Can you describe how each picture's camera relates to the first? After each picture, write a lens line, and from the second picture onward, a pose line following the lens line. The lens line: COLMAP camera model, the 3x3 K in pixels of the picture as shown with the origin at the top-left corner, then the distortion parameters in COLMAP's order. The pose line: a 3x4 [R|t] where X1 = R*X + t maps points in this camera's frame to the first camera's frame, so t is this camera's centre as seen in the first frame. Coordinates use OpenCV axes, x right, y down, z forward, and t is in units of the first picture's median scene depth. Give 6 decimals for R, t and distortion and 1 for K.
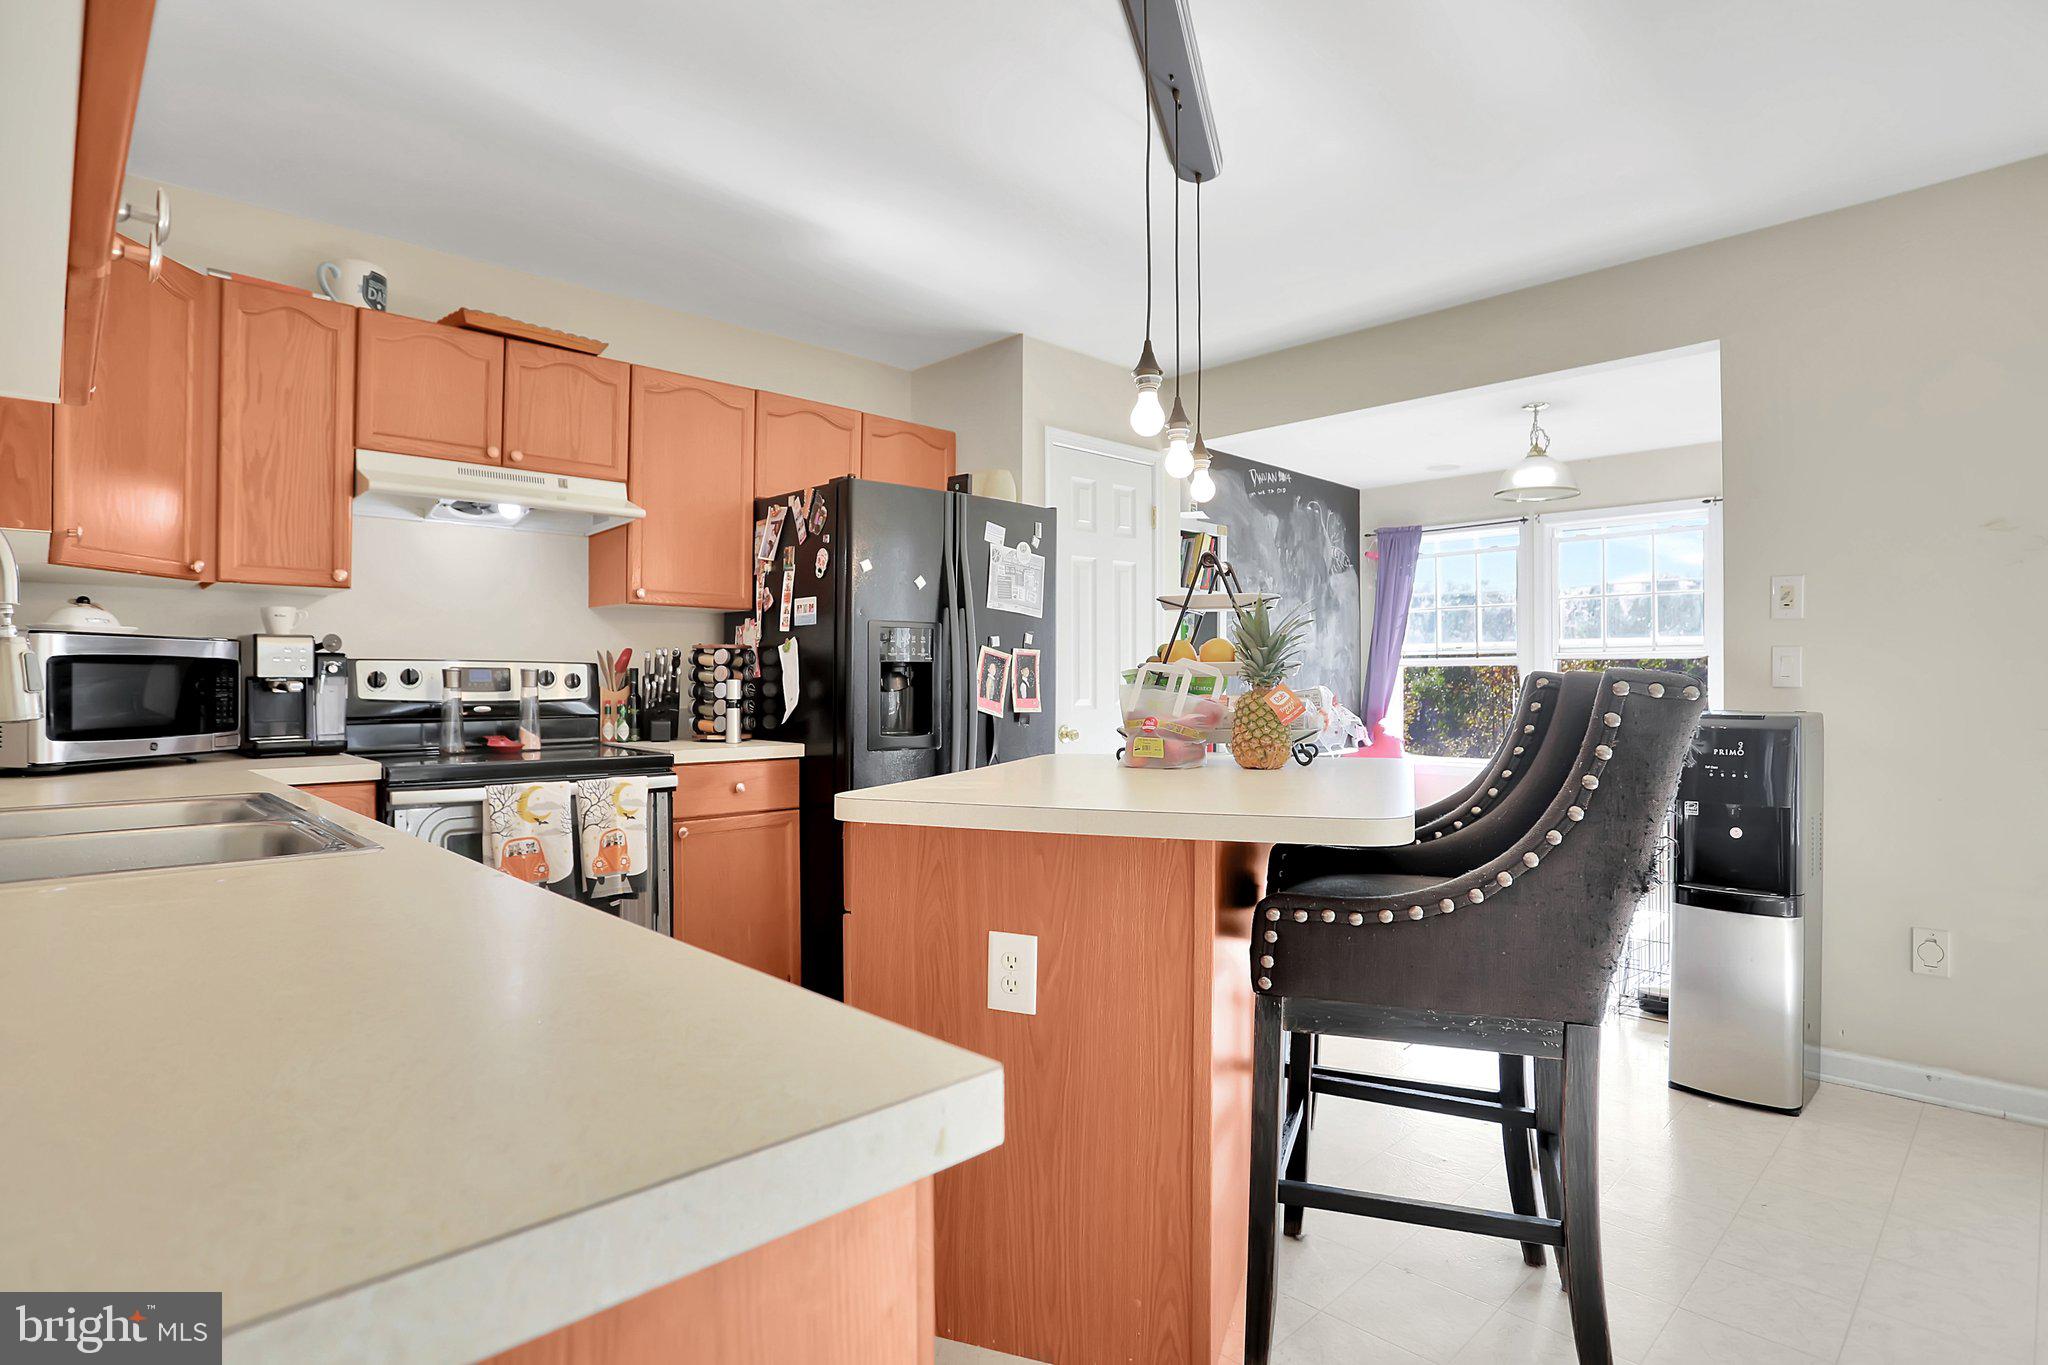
lens RADIAL K [[1142.5, 0, 1021.5], [0, 1142.5, 669.7], [0, 0, 1]] dist [-0.027678, -0.000194]
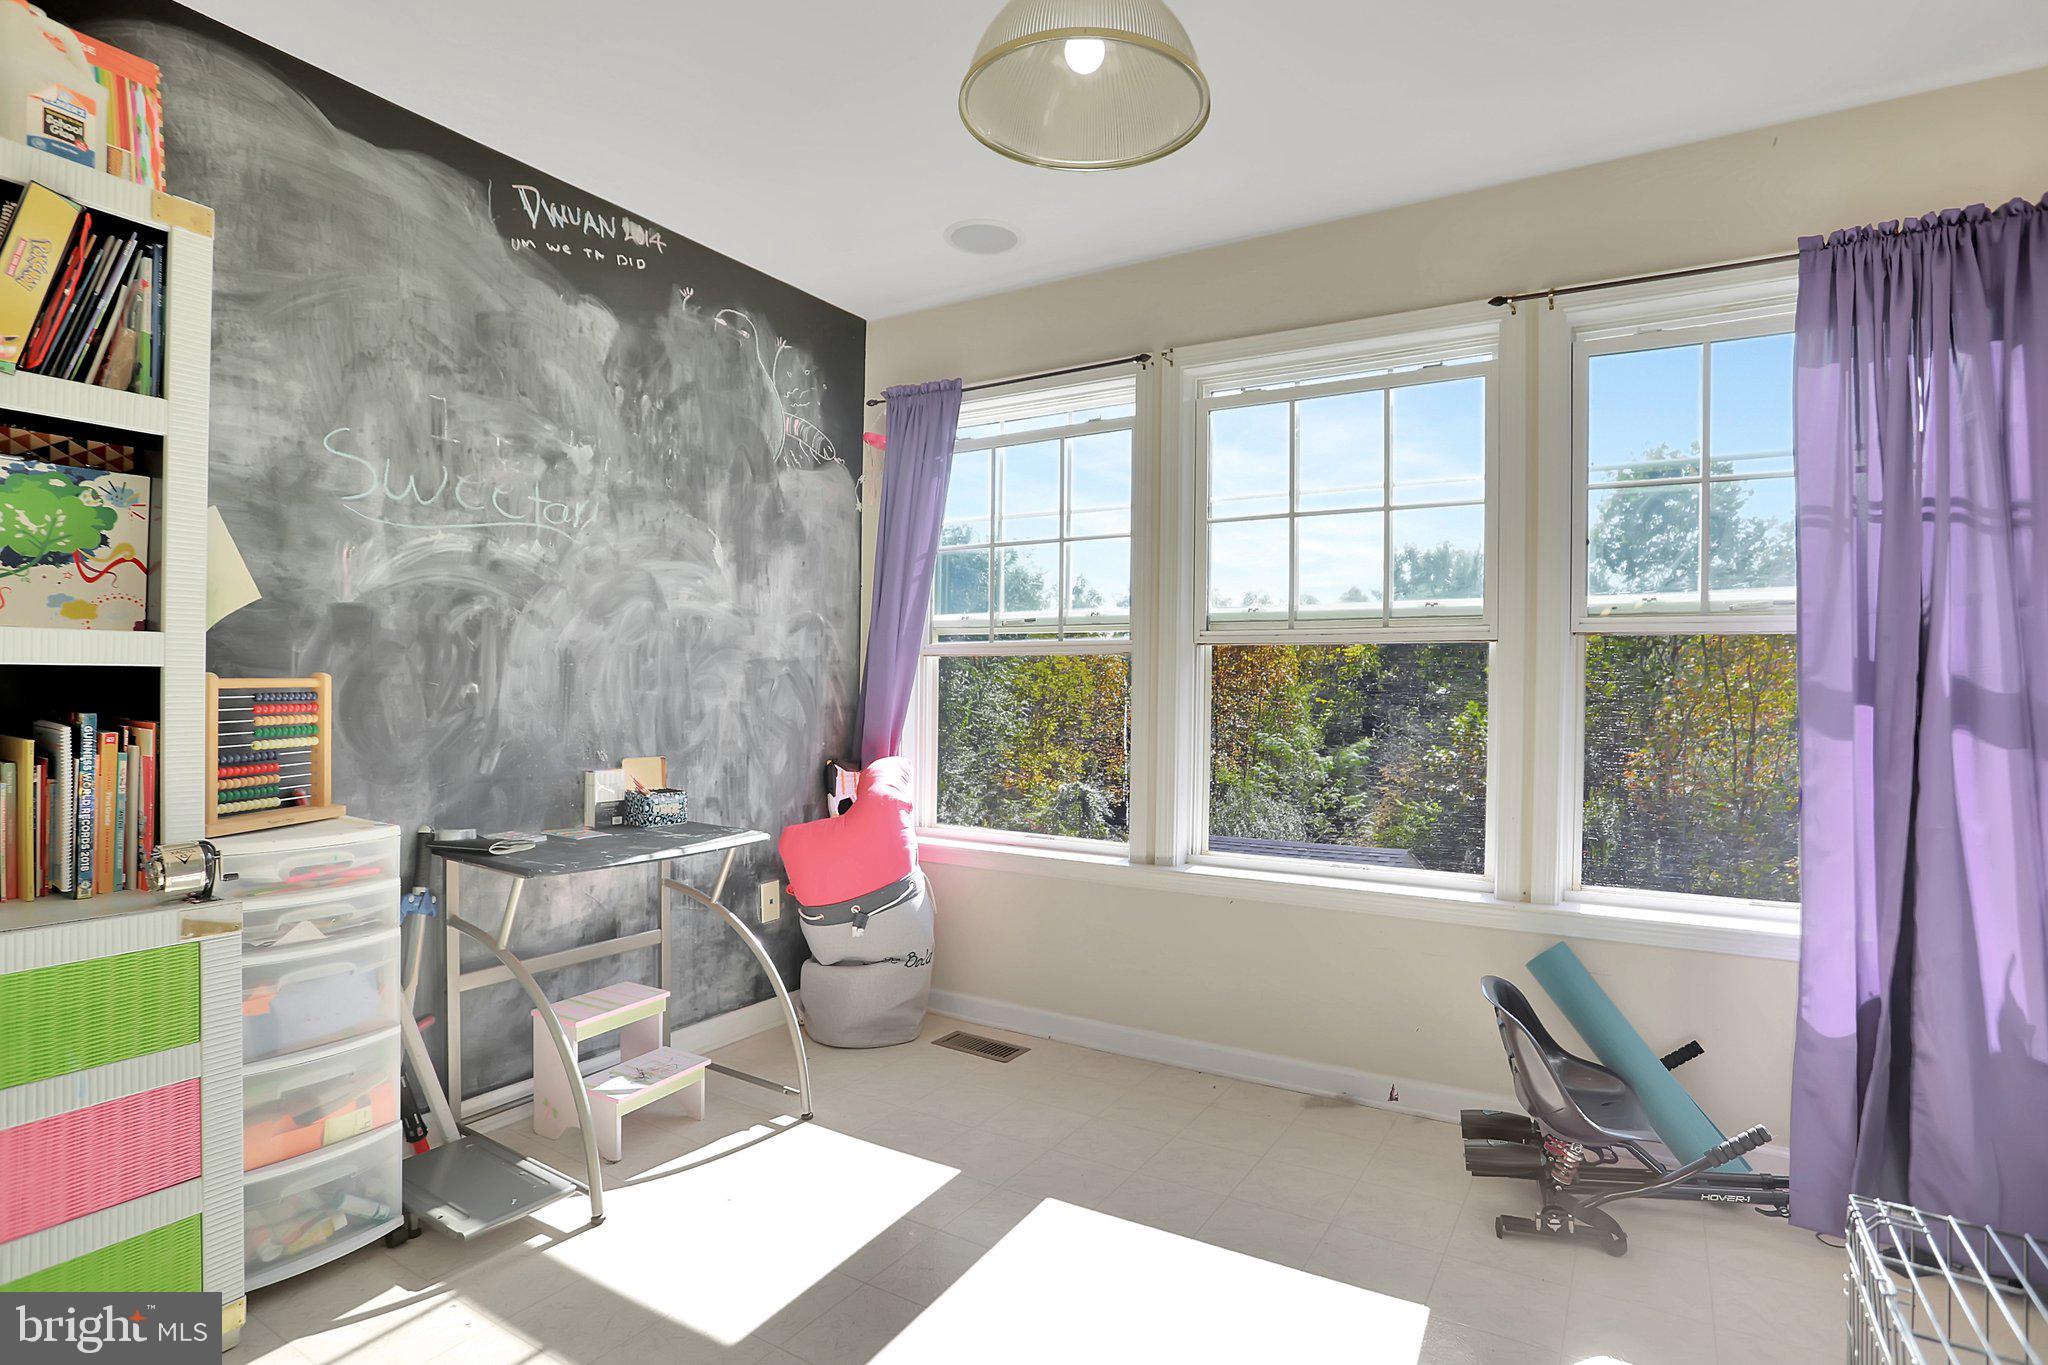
lens RADIAL K [[1035.6, 0, 1030.7], [0, 1035.6, 683.5], [0, 0, 1]] dist [-0.036968, 0.009166]
pose [[0.978066, 0.010577, 0.208028, 0.290640], [-0.013154, 0.999853, 0.011010, 0.004115], [-0.207881, -0.013505, 0.978061, 0.546656]]
